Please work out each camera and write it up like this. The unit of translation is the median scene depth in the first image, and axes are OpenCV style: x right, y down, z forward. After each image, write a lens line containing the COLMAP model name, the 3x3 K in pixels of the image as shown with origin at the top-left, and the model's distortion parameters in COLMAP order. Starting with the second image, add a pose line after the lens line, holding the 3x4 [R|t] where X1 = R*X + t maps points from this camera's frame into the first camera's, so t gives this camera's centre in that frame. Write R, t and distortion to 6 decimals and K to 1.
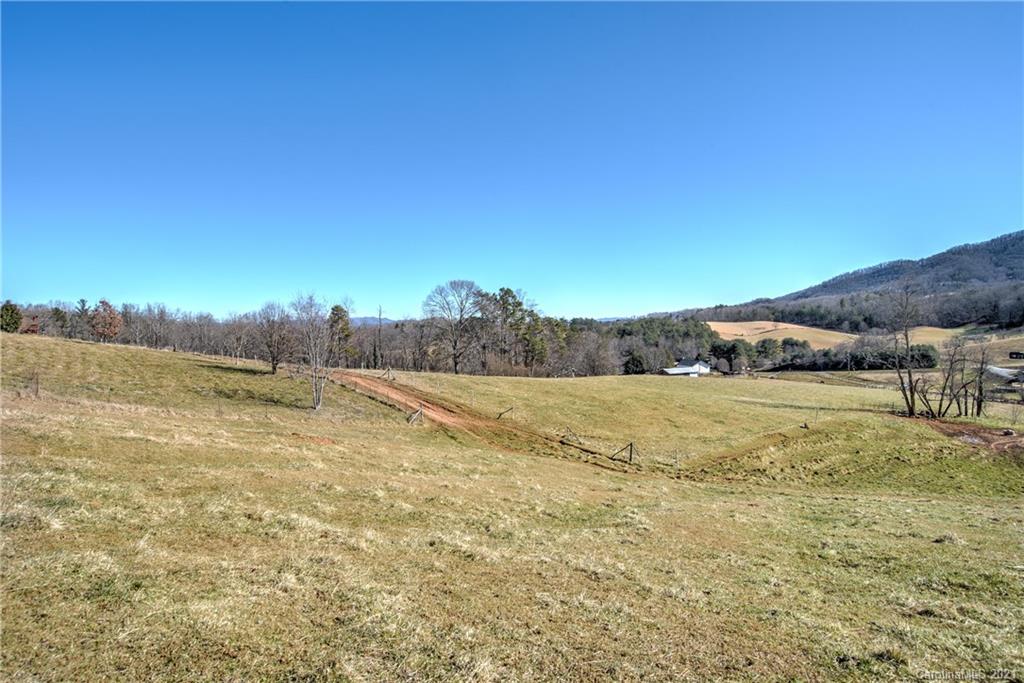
lens RADIAL K [[531.3, 0, 516.0], [0, 531.3, 337.8], [0, 0, 1]] dist [-0.065326, 0.024012]
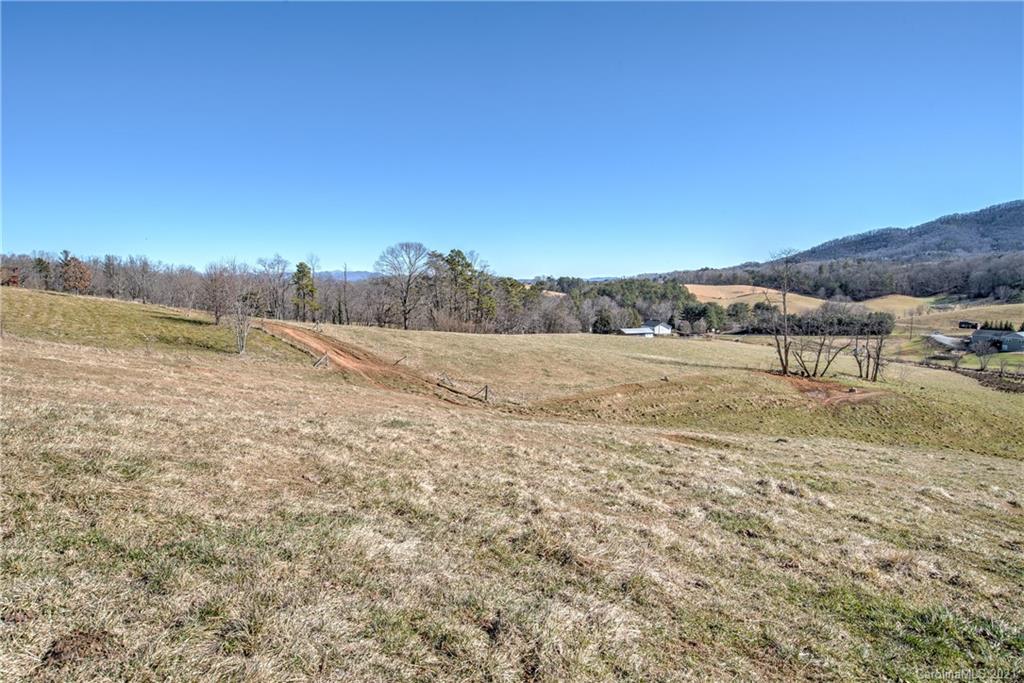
lens RADIAL K [[529.5, 0, 515.1], [0, 529.5, 339.3], [0, 0, 1]] dist [-0.069400, 0.024559]
pose [[0.999666, 0.021411, 0.014473, 0.096210], [-0.022537, 0.996319, 0.082708, -0.004908], [-0.012648, -0.083007, 0.996469, -0.084586]]
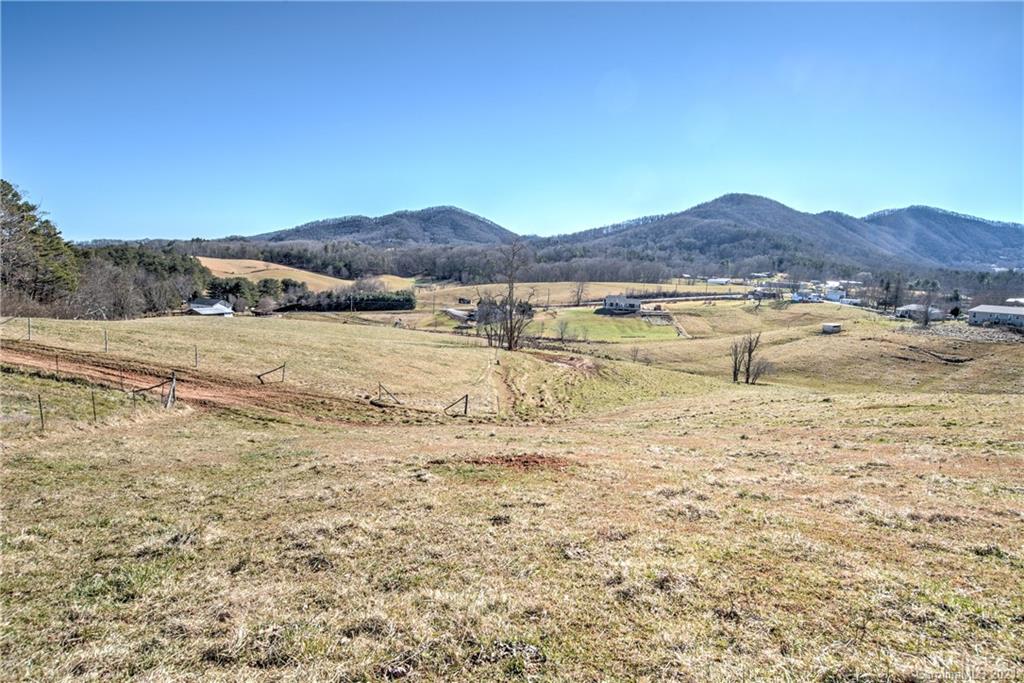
lens RADIAL K [[529.5, 0, 515.1], [0, 529.5, 339.3], [0, 0, 1]] dist [-0.069400, 0.024559]
pose [[0.588193, -0.038150, 0.807820, -0.164167], [-0.057205, 0.994422, 0.088614, 0.008232], [-0.806695, -0.098333, 0.582730, 0.155371]]
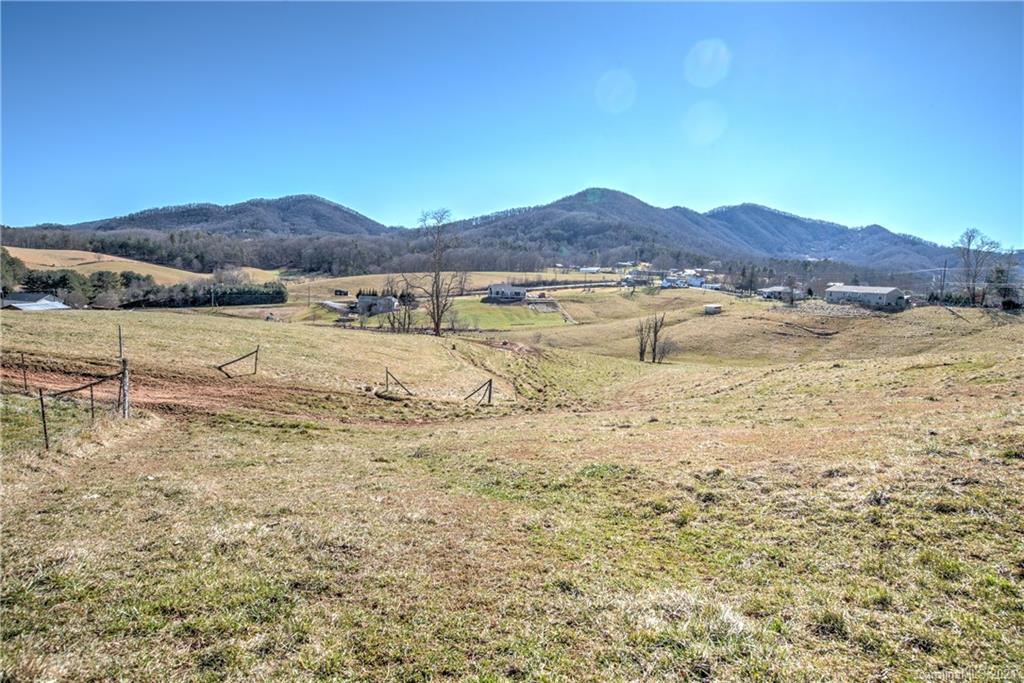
lens RADIAL K [[529.5, 0, 515.1], [0, 529.5, 339.3], [0, 0, 1]] dist [-0.069400, 0.024559]
pose [[0.374699, -0.068519, 0.924611, -0.156951], [-0.043097, 0.994900, 0.091193, 0.028197], [-0.926144, -0.074018, 0.369835, 0.256874]]
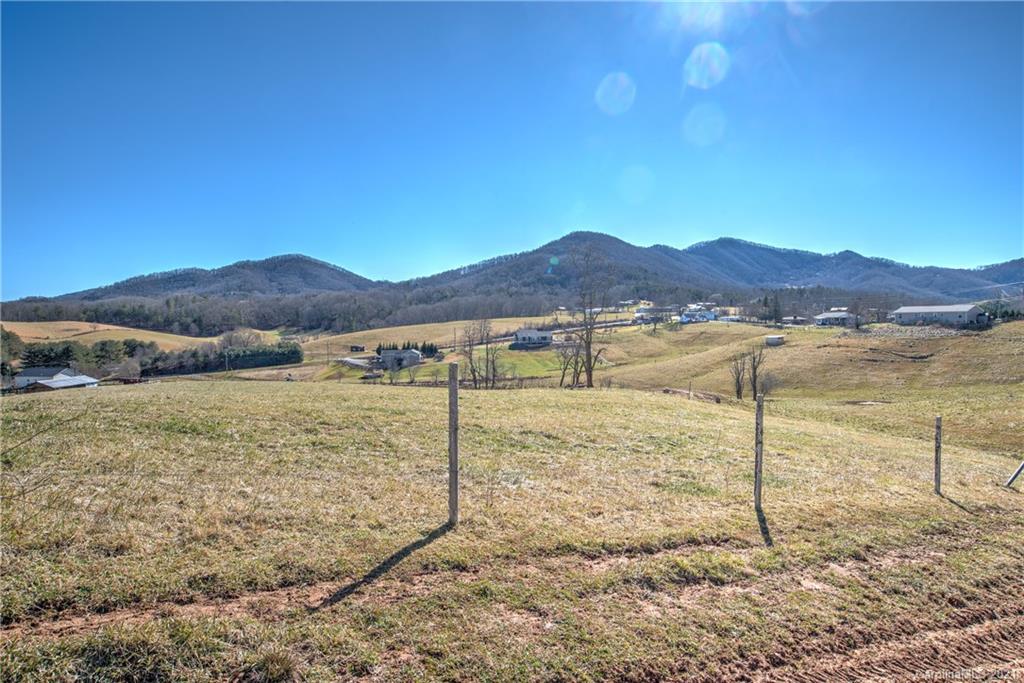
lens RADIAL K [[529.5, 0, 515.1], [0, 529.5, 339.3], [0, 0, 1]] dist [-0.069400, 0.024559]
pose [[0.350398, -0.010515, 0.936542, -0.140032], [0.019117, 0.999809, 0.004073, 0.033852], [-0.936406, 0.016477, 0.350532, 0.487689]]
